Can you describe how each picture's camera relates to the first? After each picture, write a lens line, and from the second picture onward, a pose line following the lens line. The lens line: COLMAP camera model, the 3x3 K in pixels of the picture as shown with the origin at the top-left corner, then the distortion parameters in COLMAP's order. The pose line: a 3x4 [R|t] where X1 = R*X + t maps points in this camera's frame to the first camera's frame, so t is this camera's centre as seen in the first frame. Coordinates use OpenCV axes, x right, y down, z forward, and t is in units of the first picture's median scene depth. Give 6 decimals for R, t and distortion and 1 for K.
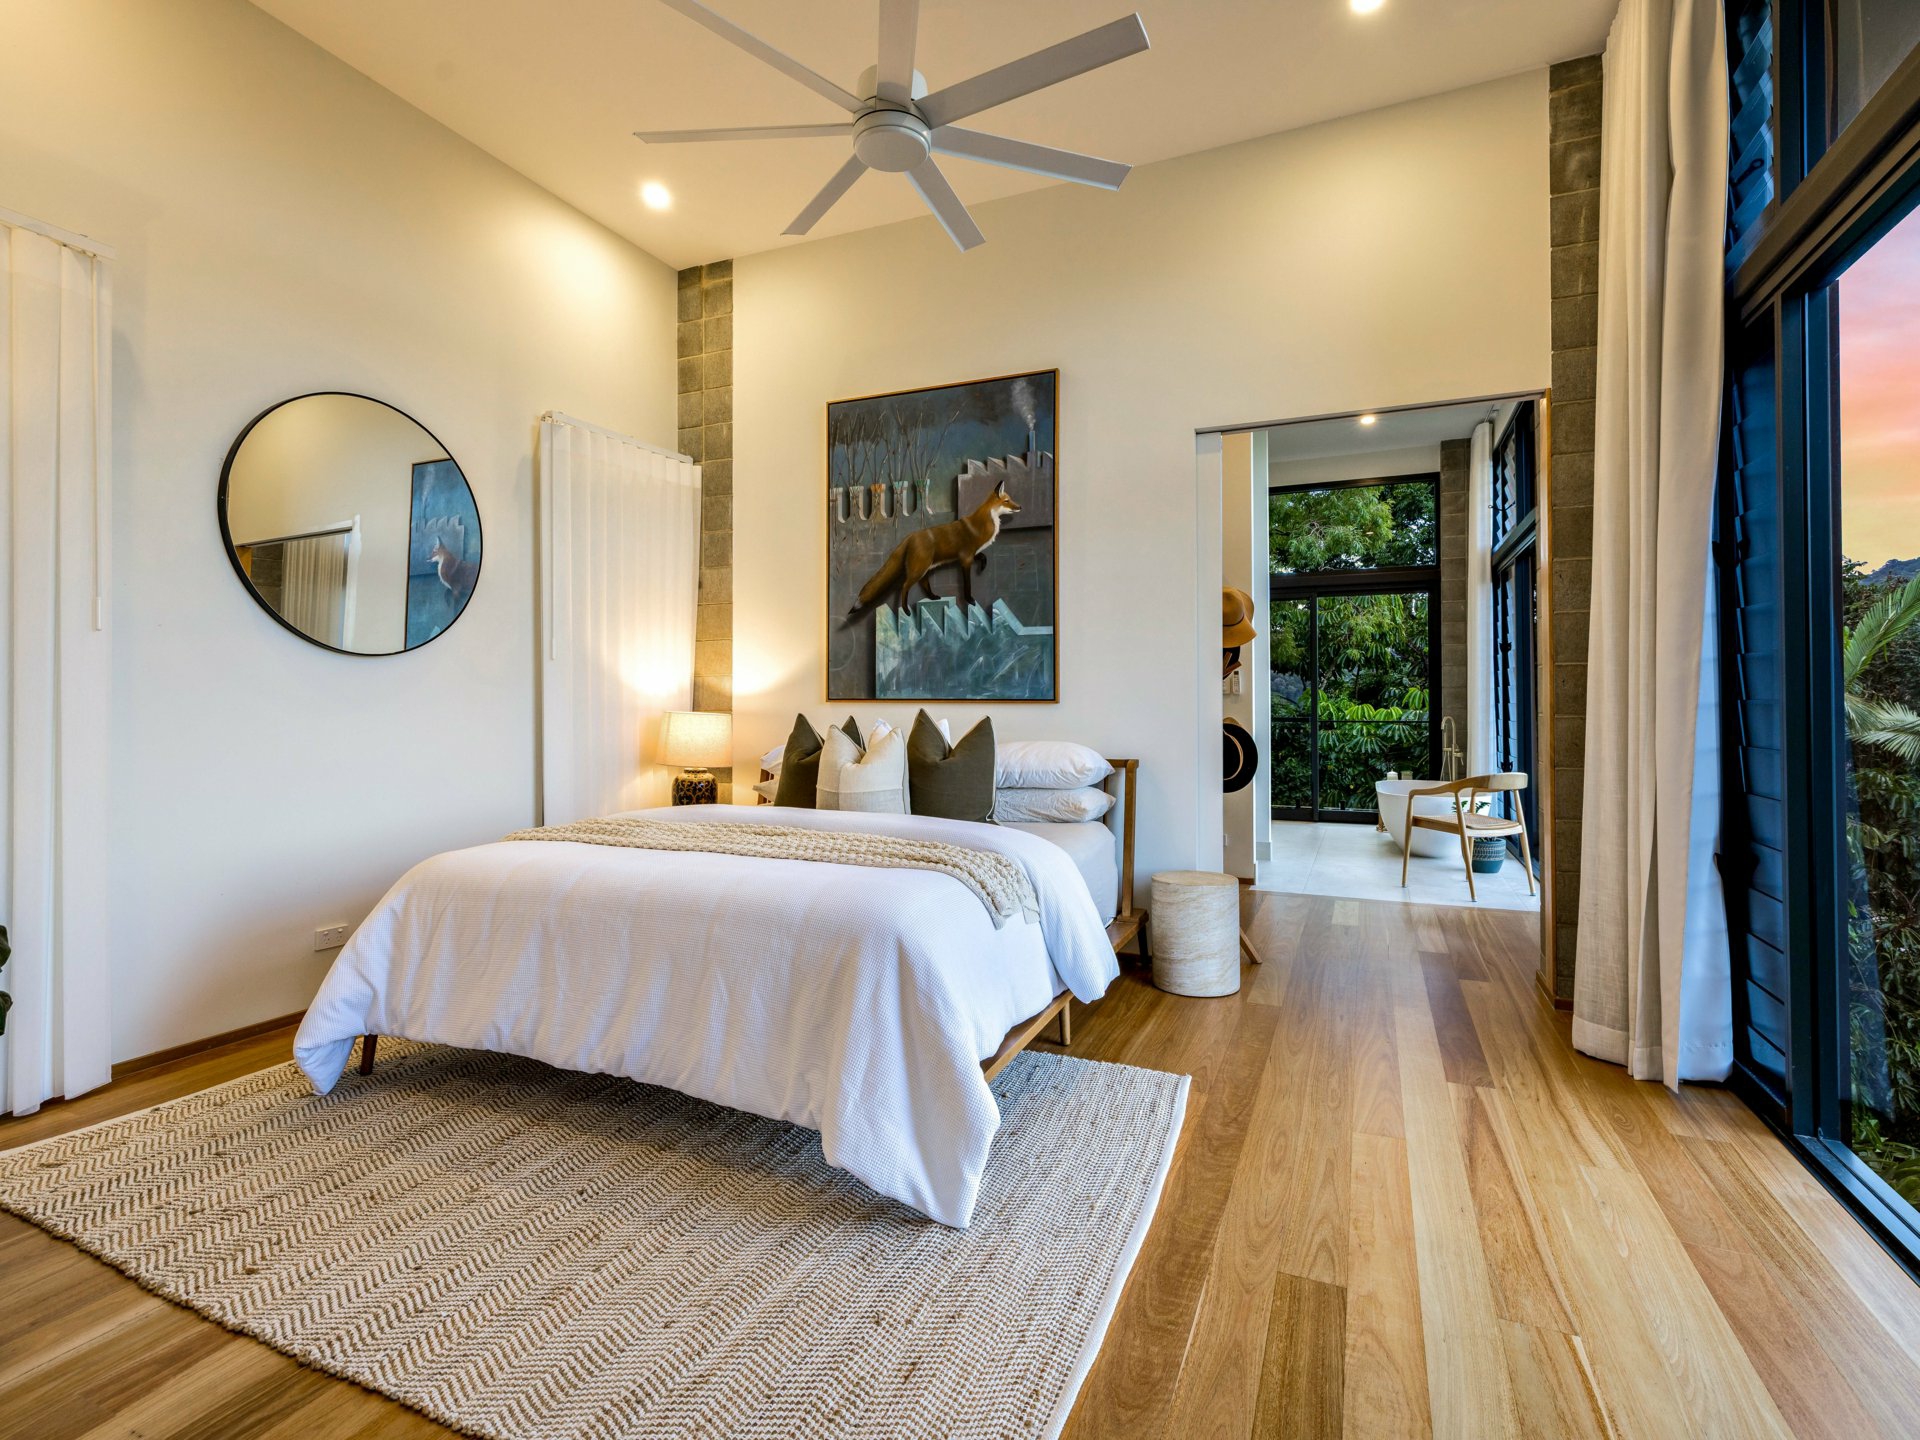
lens RADIAL K [[925.6, 0, 955.8], [0, 925.6, 691.3], [0, 0, 1]] dist [0.001158, 0.000127]
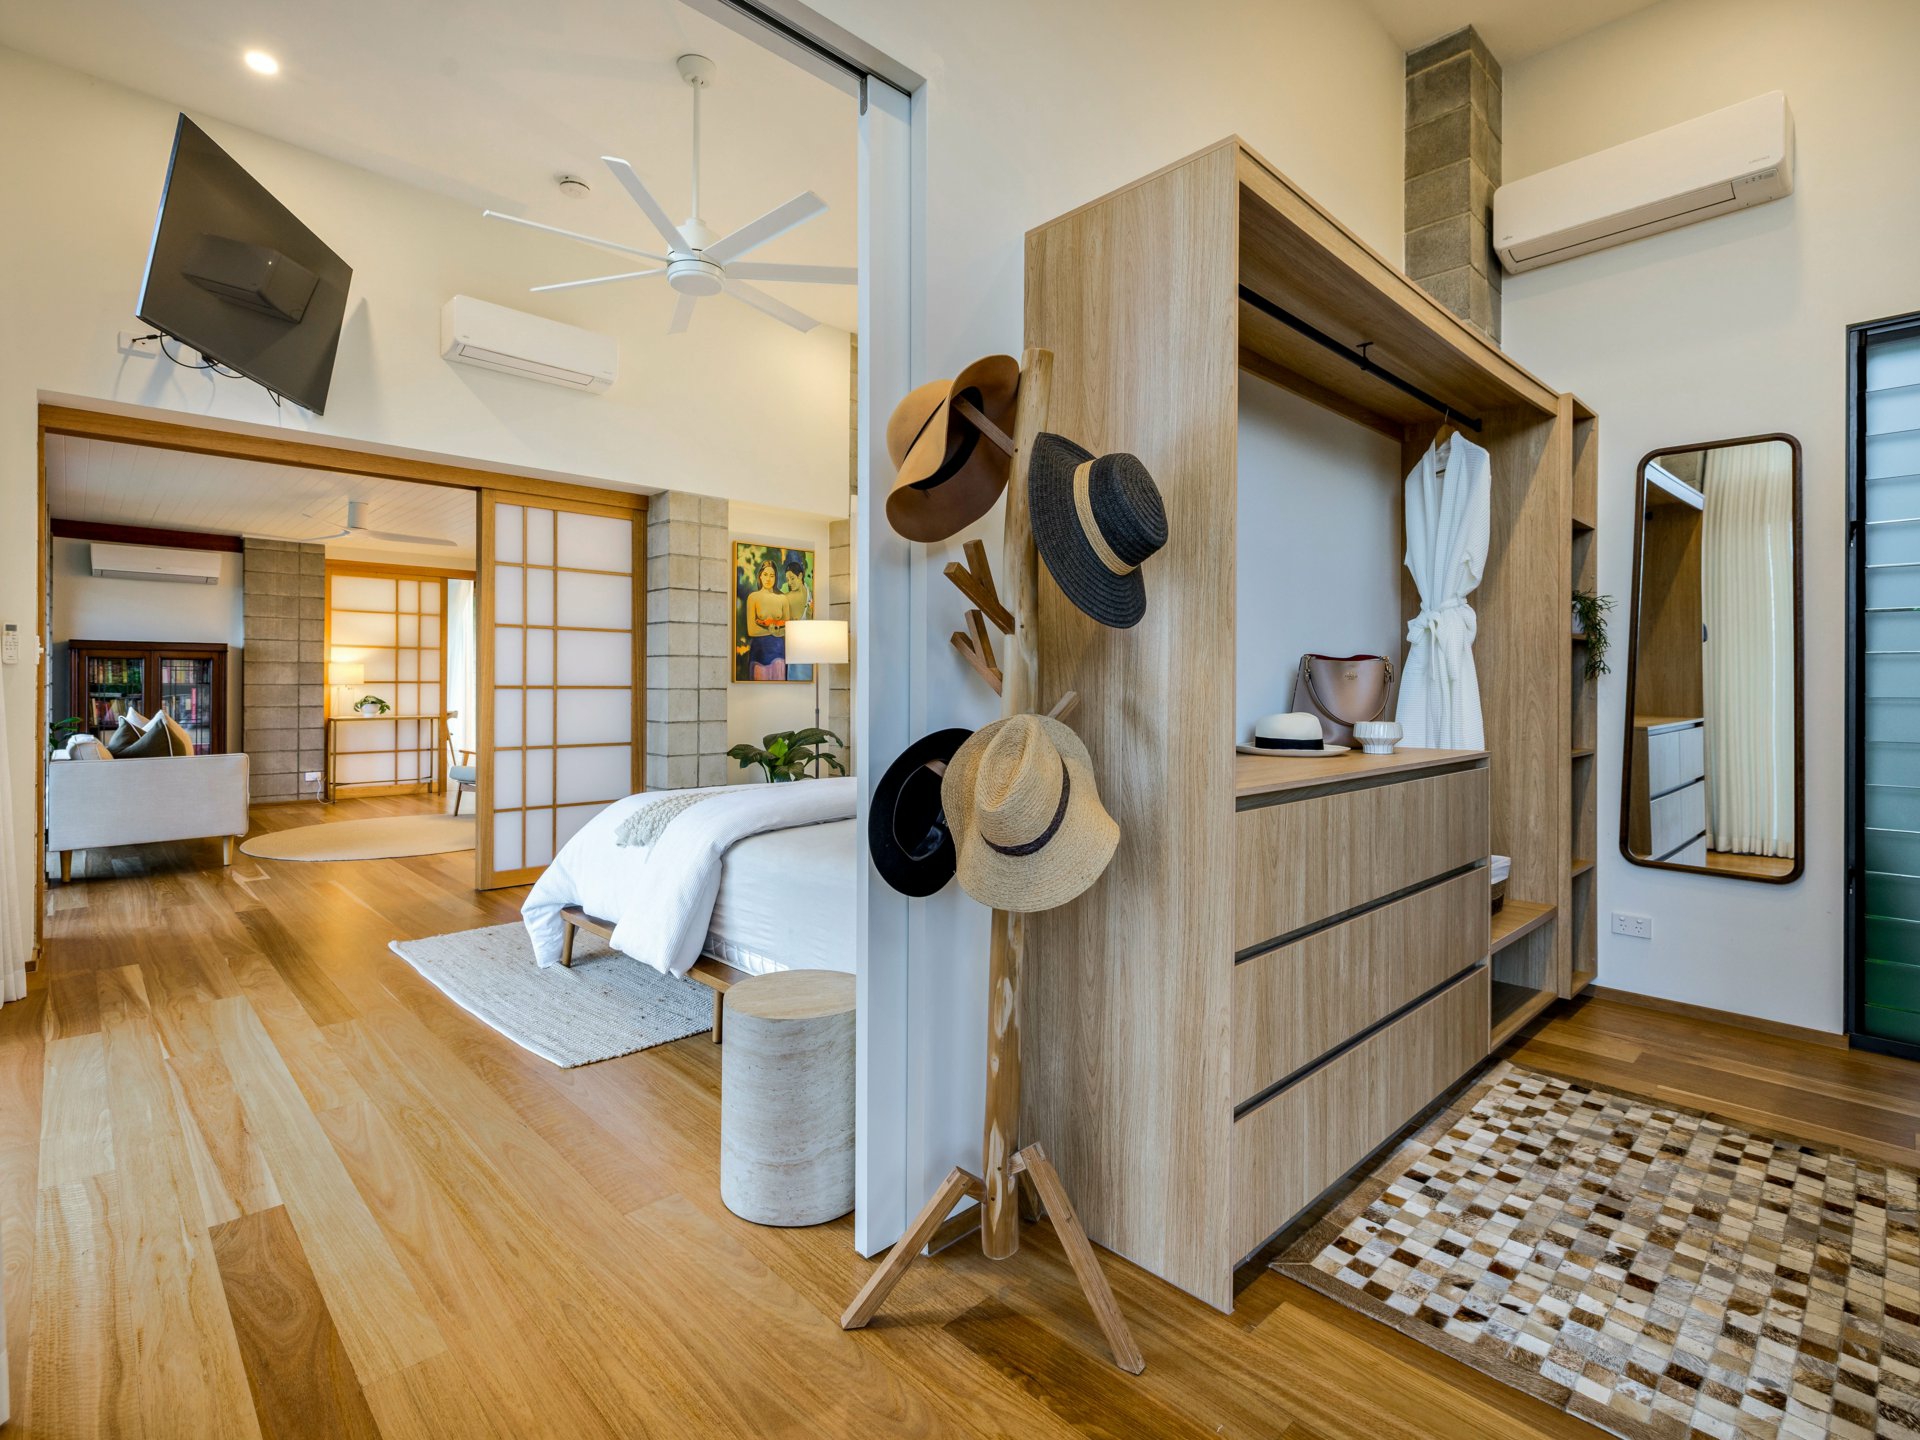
lens RADIAL K [[925.6, 0, 955.8], [0, 925.6, 691.3], [0, 0, 1]] dist [0.001158, 0.000127]
pose [[-0.379583, -0.001390, -0.925157, 1.321723], [0.009330, 0.999942, -0.005330, 0.047958], [0.925111, -0.010655, -0.379548, 2.332666]]
